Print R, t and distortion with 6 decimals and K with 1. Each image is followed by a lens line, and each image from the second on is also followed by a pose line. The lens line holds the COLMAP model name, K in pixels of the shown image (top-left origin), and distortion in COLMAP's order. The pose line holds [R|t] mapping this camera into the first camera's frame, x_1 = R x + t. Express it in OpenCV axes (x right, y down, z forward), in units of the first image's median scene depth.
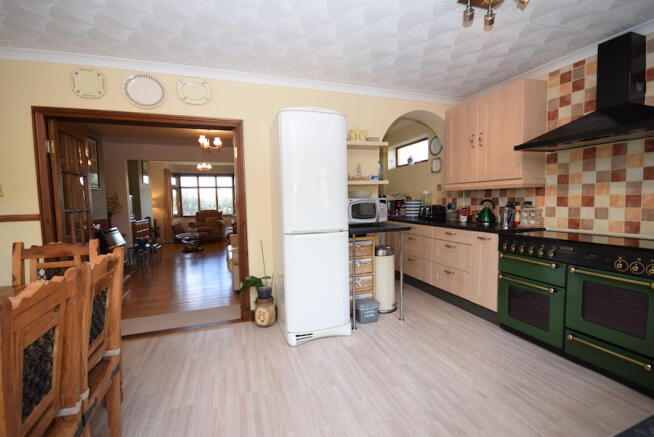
lens RADIAL K [[292.7, 0, 331.6], [0, 292.7, 221.3], [0, 0, 1]] dist [0.000987, -0.000675]
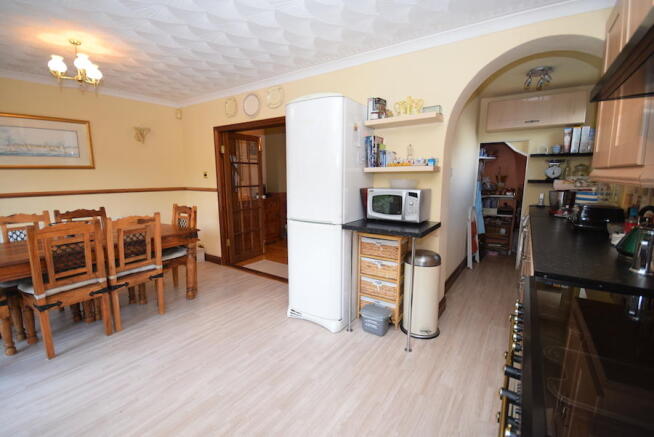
lens RADIAL K [[292.7, 0, 326.5], [0, 292.7, 222.7], [0, 0, 1]] dist [0.000987, -0.000675]
pose [[0.586570, 0.150848, -0.795727, 0.633015], [-0.073650, 0.988366, 0.133075, -0.077004], [0.806543, -0.019453, 0.590855, 0.353492]]
